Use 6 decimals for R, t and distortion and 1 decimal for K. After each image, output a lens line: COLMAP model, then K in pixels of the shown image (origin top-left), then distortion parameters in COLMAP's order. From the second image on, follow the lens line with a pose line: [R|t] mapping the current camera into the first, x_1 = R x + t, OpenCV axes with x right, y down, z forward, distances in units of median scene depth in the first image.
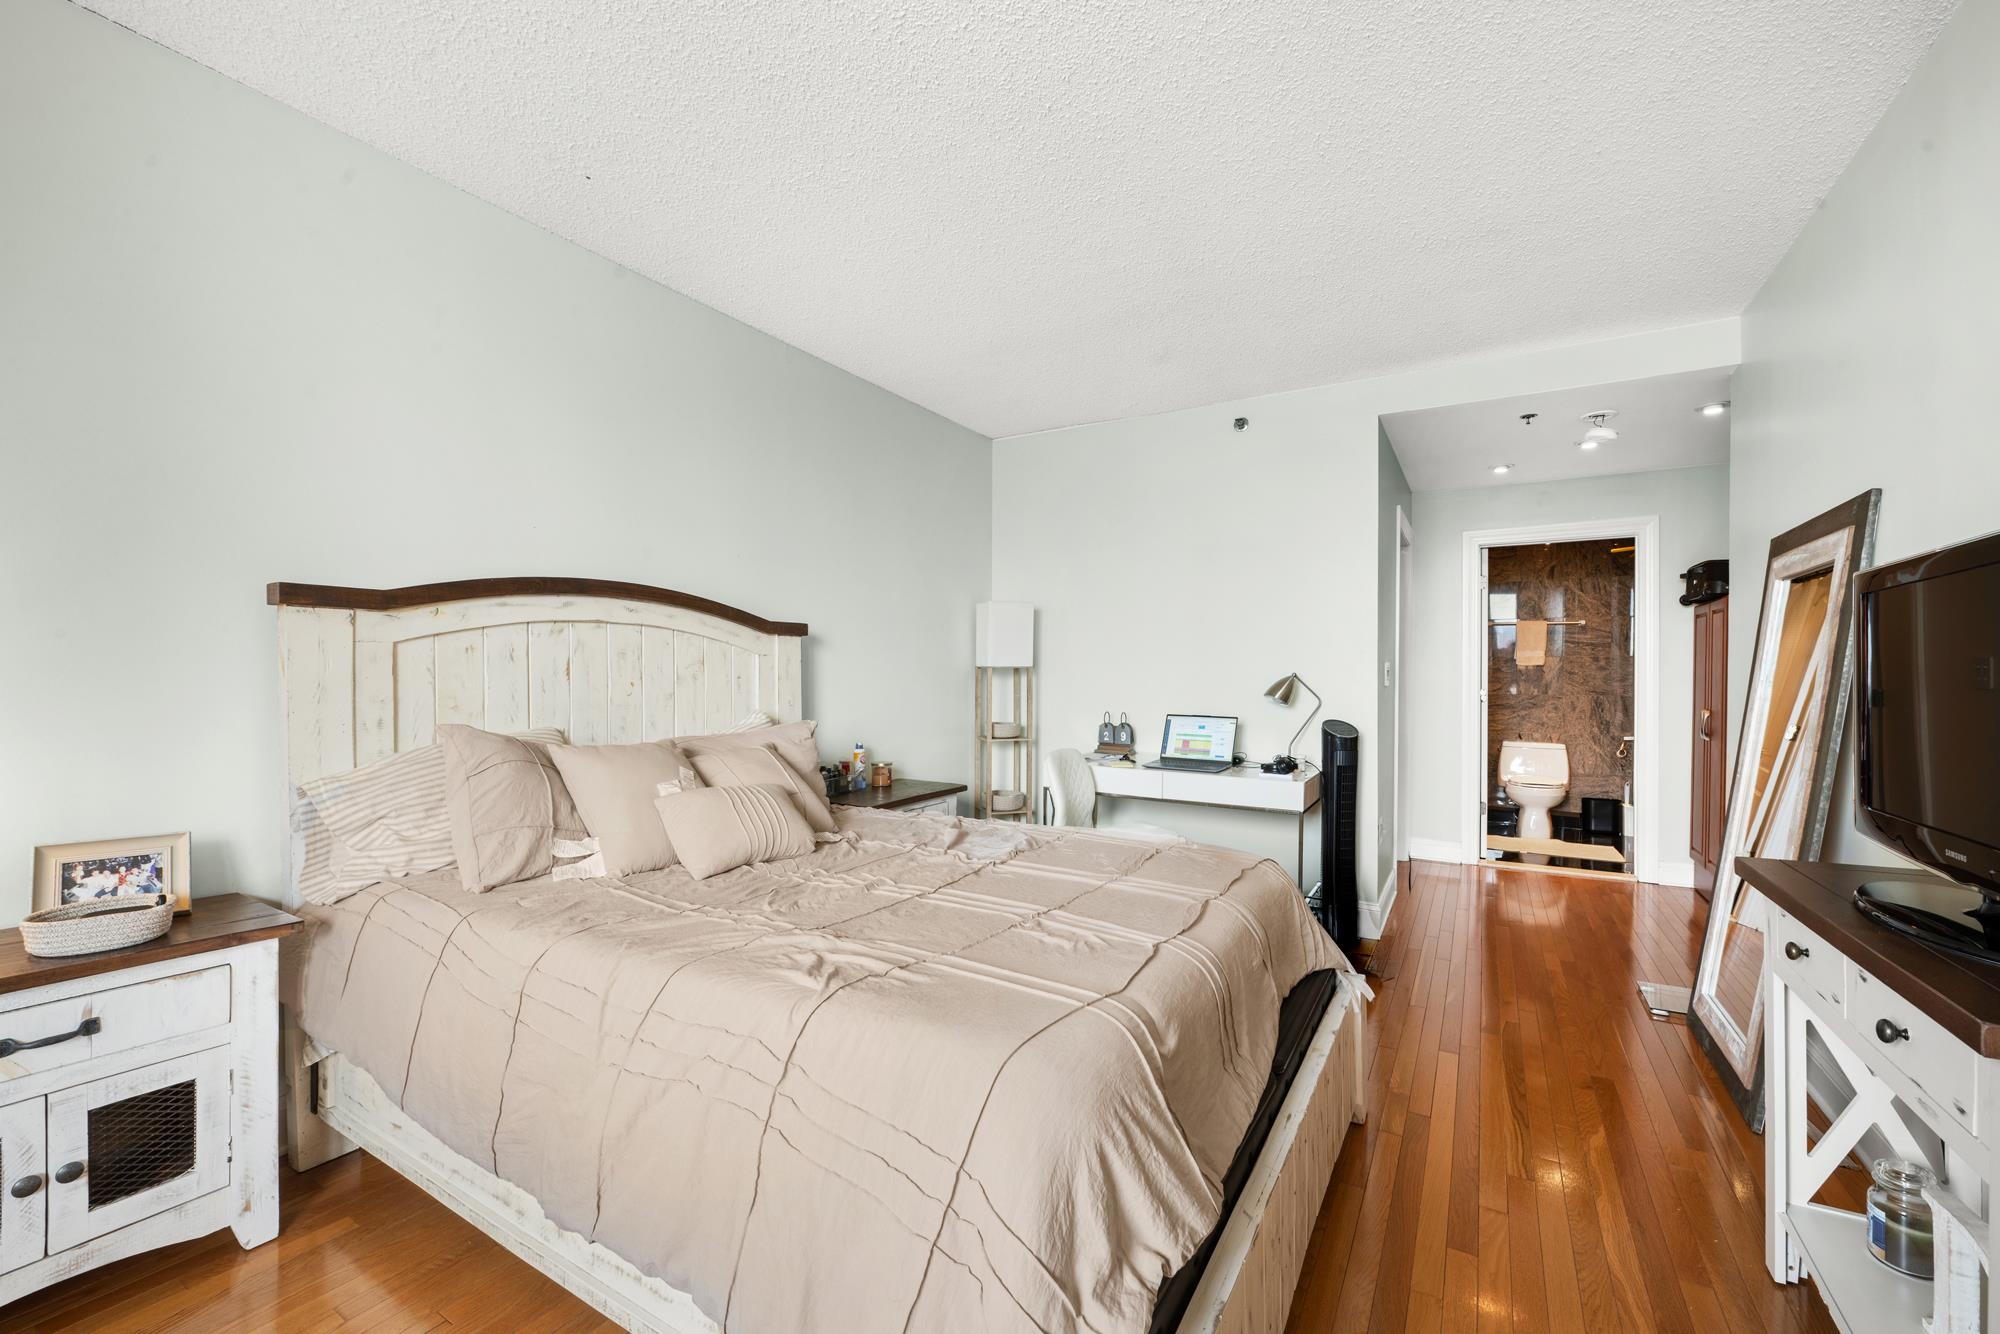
lens RADIAL K [[793.3, 0, 991.9], [0, 793.3, 685.2], [0, 0, 1]] dist [-0.007487, -0.000825]
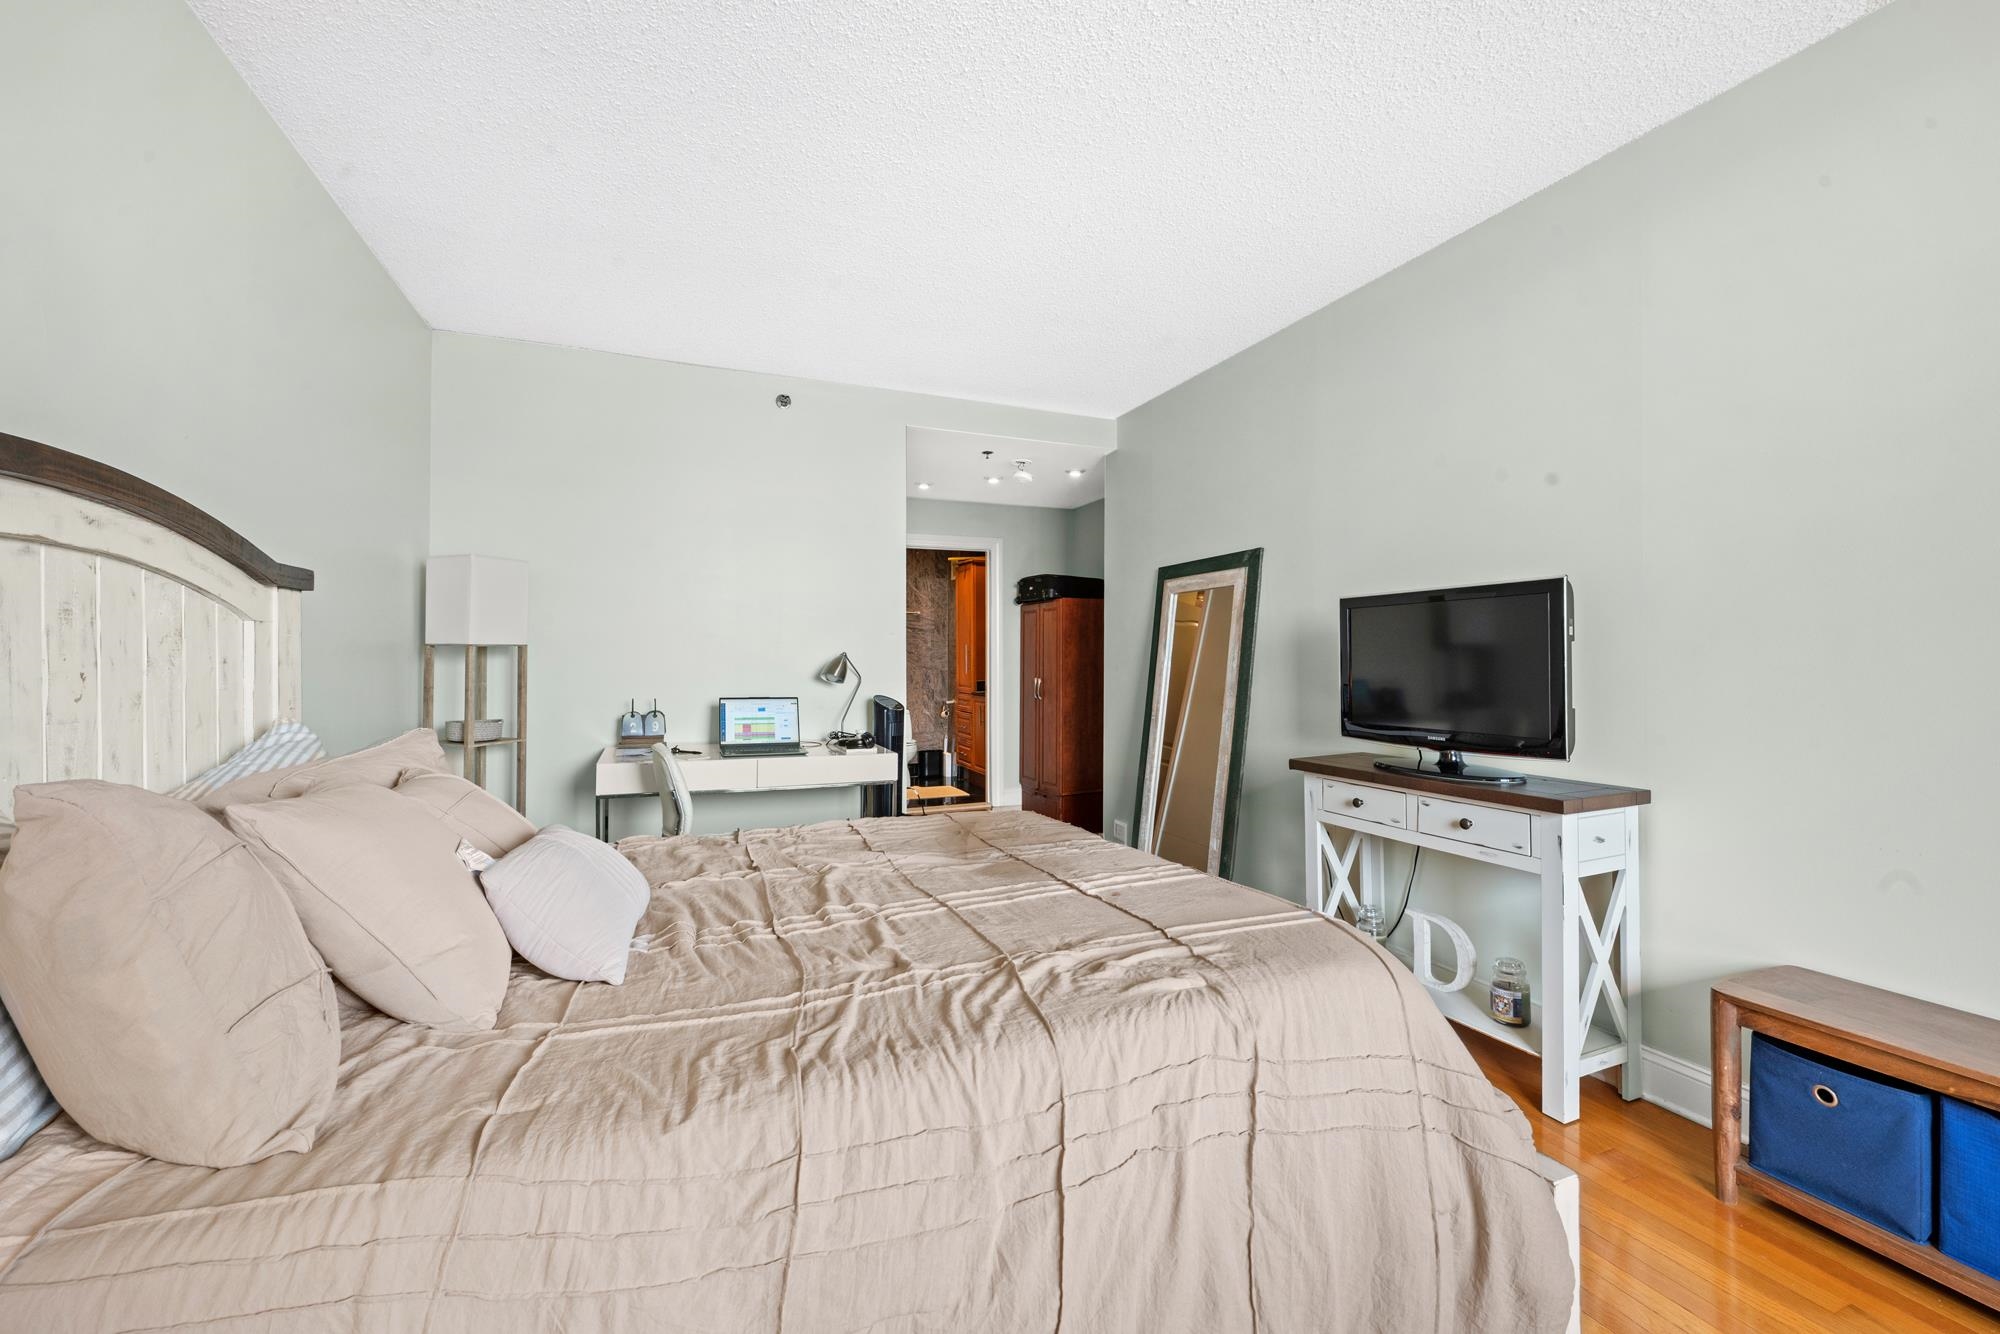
lens RADIAL K [[813.2, 0, 1000.7], [0, 813.2, 663.8], [0, 0, 1]] dist [-0.012268, -0.000410]
pose [[0.596308, -0.012194, 0.802663, -0.360673], [0.013927, 0.999891, 0.004844, -0.002758], [-0.802635, 0.008290, 0.596413, 0.192943]]
